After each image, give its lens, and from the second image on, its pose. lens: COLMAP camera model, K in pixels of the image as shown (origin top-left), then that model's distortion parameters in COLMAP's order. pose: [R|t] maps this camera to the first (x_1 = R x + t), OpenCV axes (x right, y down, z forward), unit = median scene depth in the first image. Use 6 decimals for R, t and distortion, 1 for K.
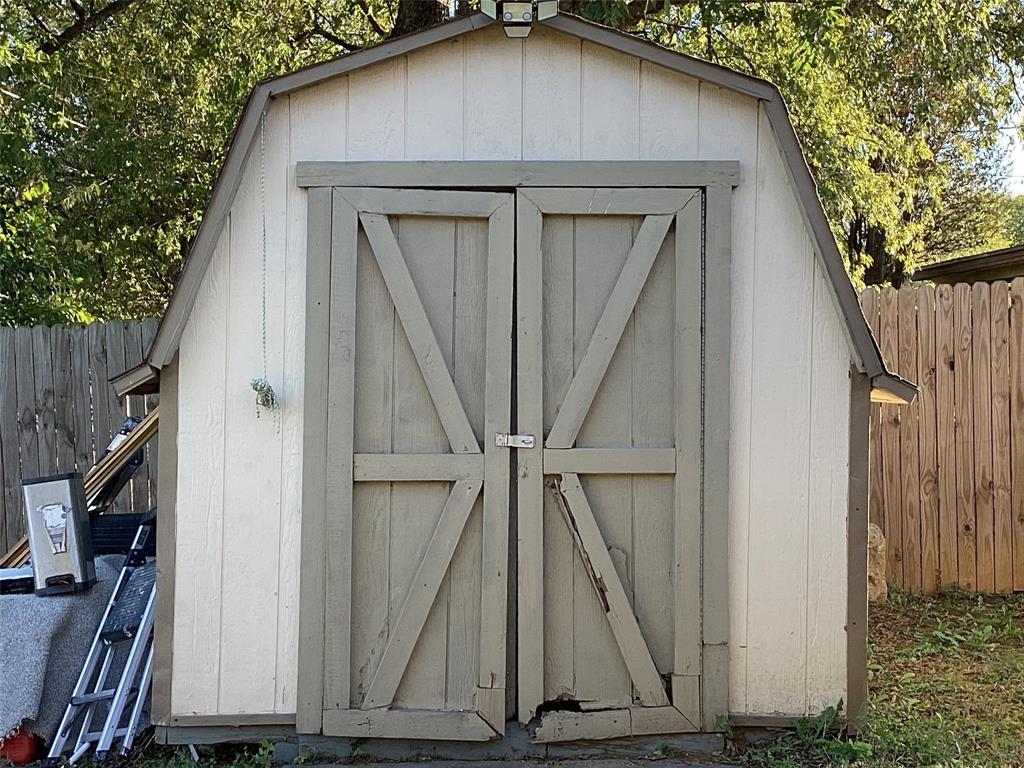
lens RADIAL K [[1521.8, 0, 512.0], [0, 1521.8, 384.0], [0, 0, 1]] dist [0.007718, 0.006881]
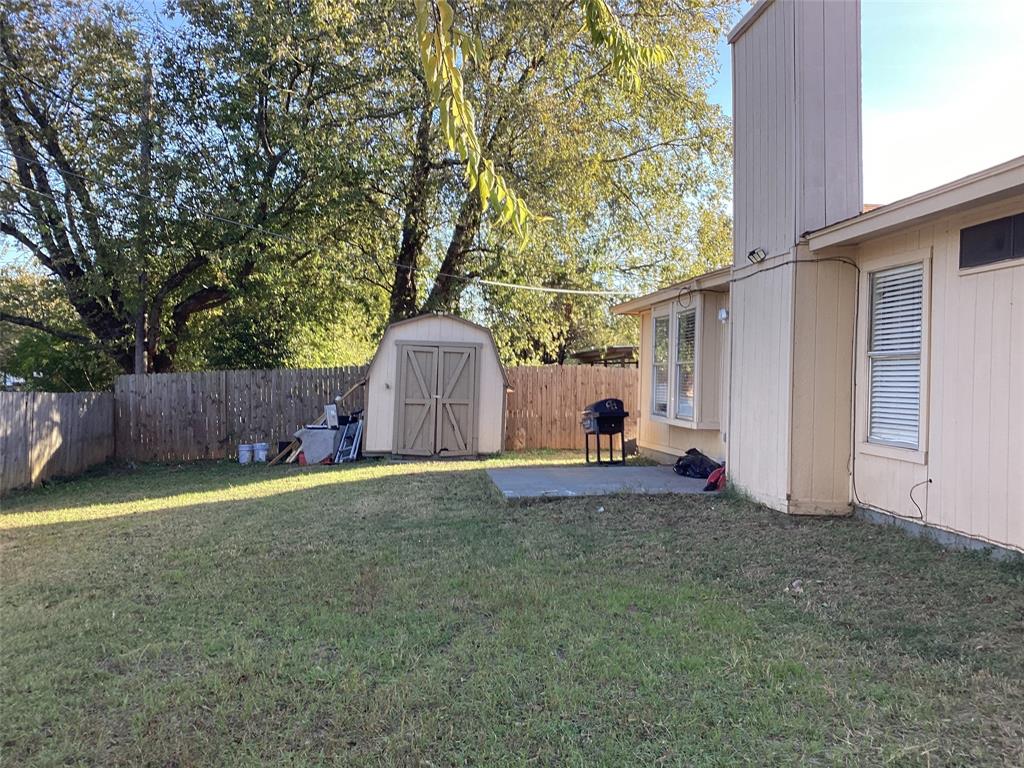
lens RADIAL K [[931.9, 0, 512.0], [0, 931.9, 384.0], [0, 0, 1]] dist [0.131824, -0.249439]
pose [[0.990066, 0.027514, 0.137882, -0.178713], [-0.023944, 0.999335, -0.027486, 0.074494], [-0.138546, 0.023912, 0.990067, -2.092528]]
